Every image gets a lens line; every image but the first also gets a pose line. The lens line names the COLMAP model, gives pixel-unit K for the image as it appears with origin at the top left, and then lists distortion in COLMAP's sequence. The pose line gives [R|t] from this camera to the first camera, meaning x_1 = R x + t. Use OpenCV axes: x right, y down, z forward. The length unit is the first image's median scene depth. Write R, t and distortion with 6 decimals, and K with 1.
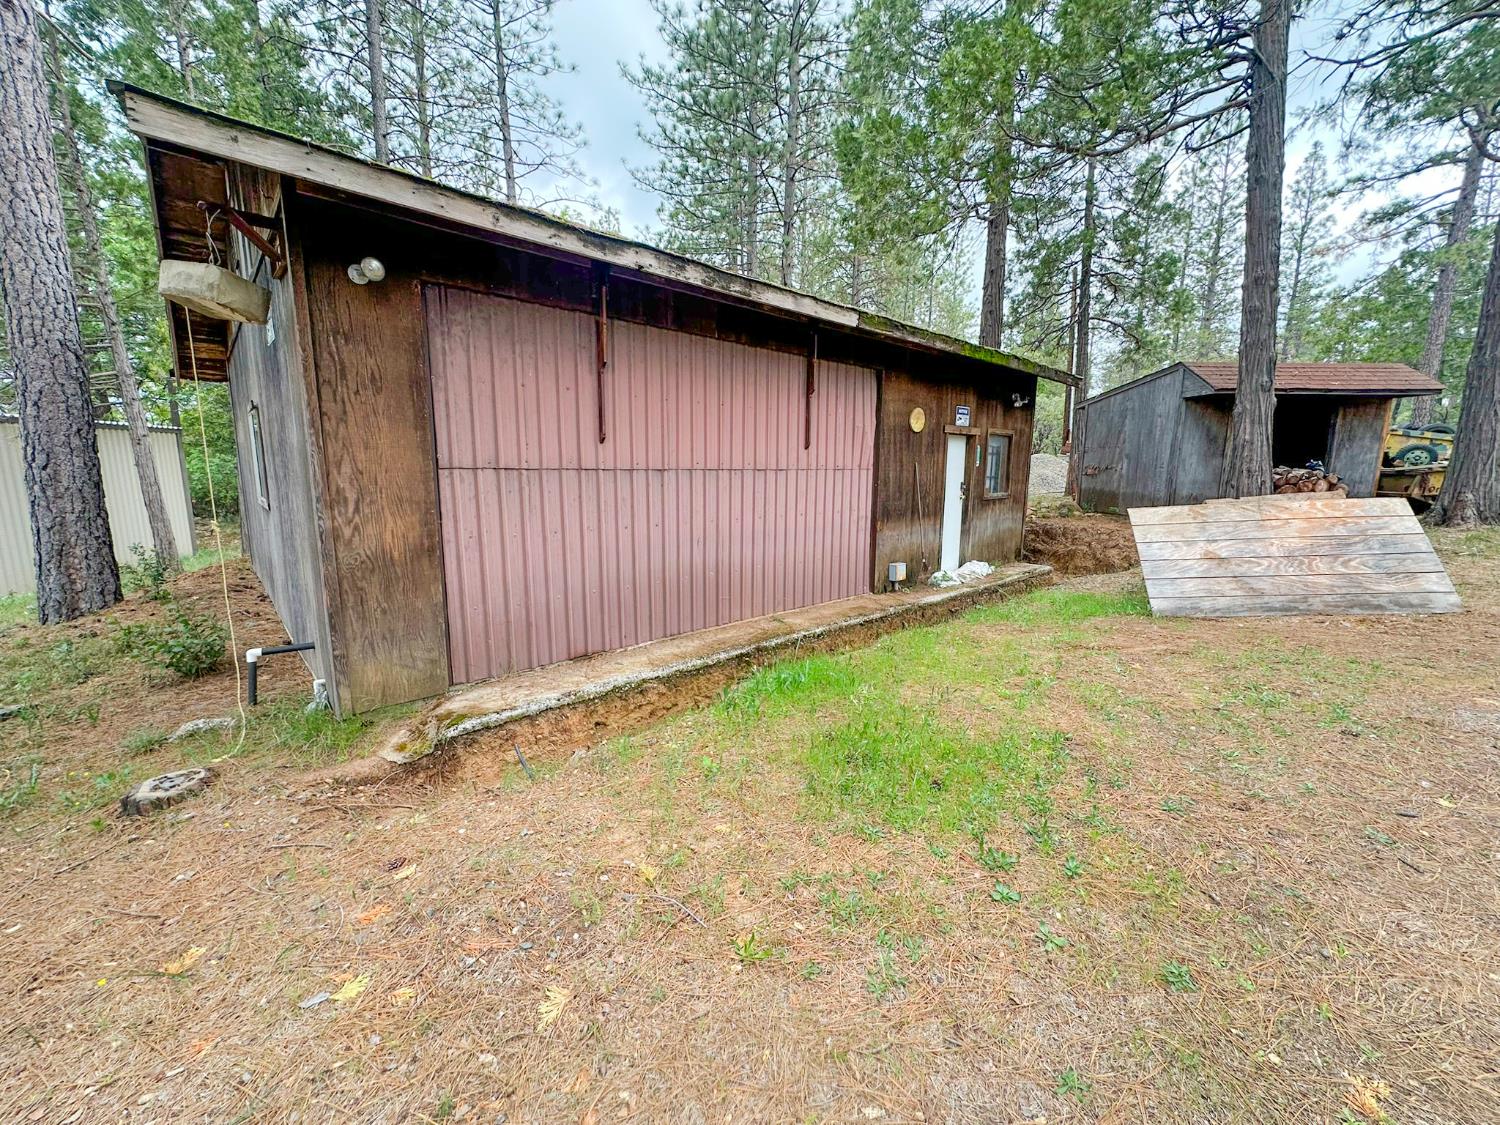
lens RADIAL K [[602.8, 0, 749.2], [0, 602.8, 562.6], [0, 0, 1]] dist [-0.001875, 0.000092]
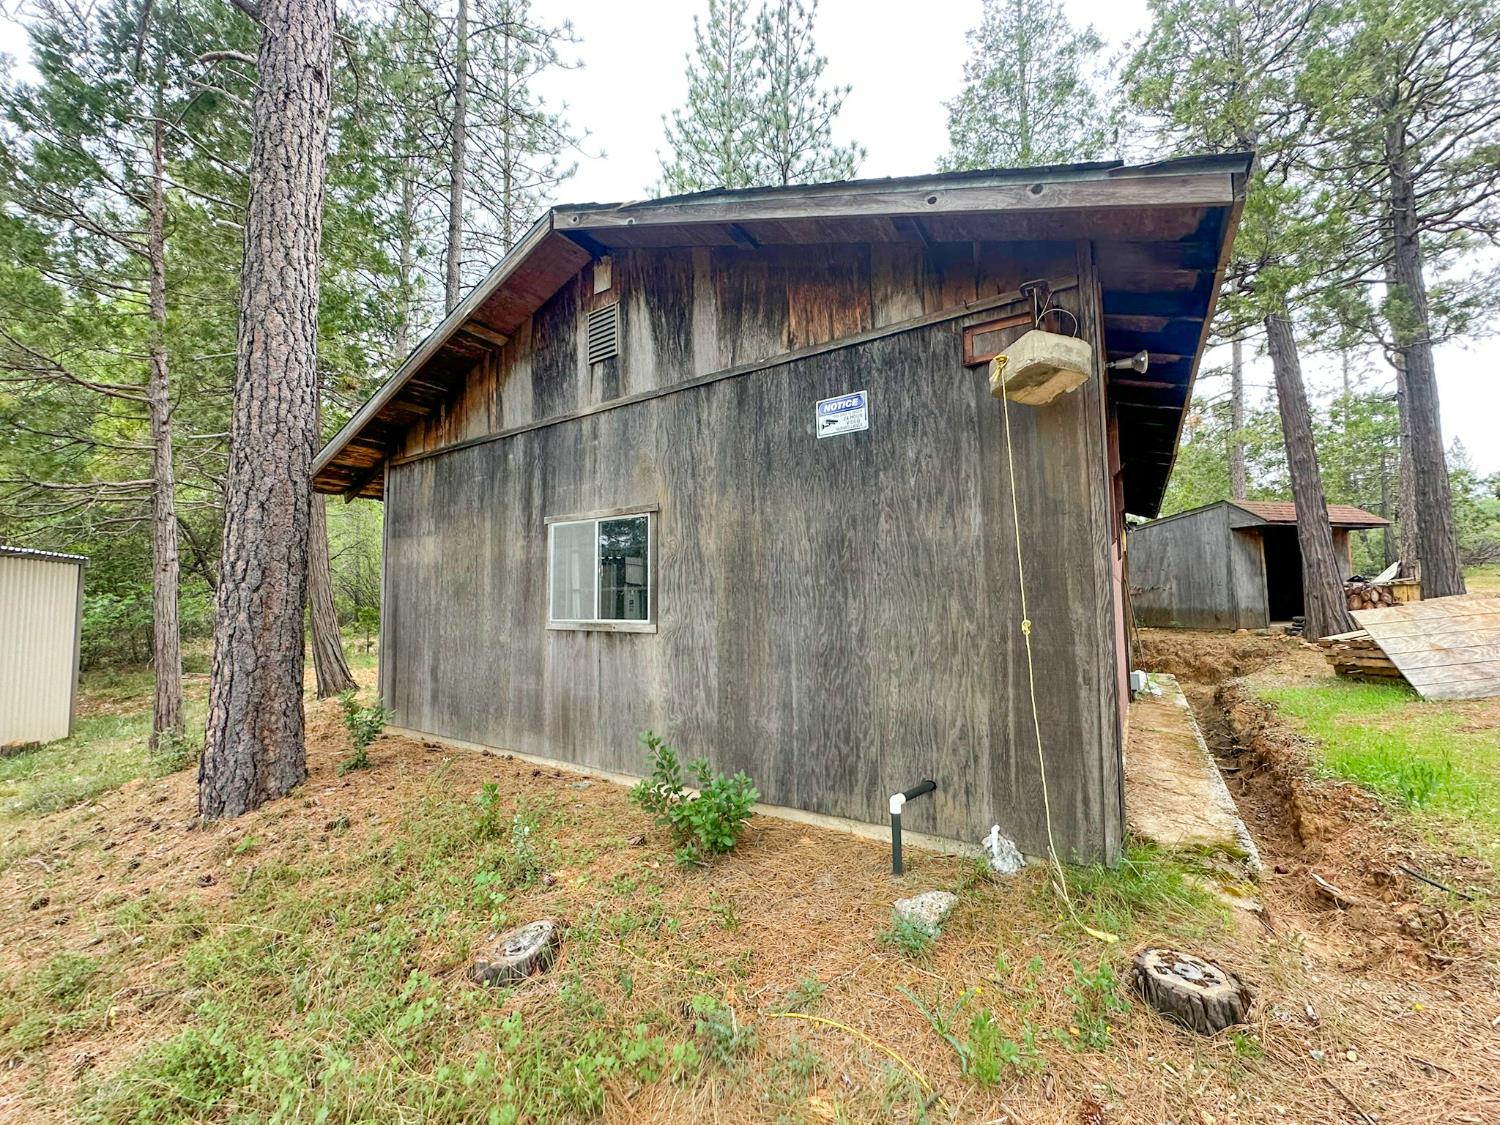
lens RADIAL K [[602.8, 0, 749.6], [0, 602.8, 561.4], [0, 0, 1]] dist [-0.001875, 0.000092]
pose [[0.969261, -0.001715, 0.246030, -0.789113], [0.058328, 0.973070, -0.223006, 0.008458], [-0.239022, 0.230502, 0.943259, 0.160233]]
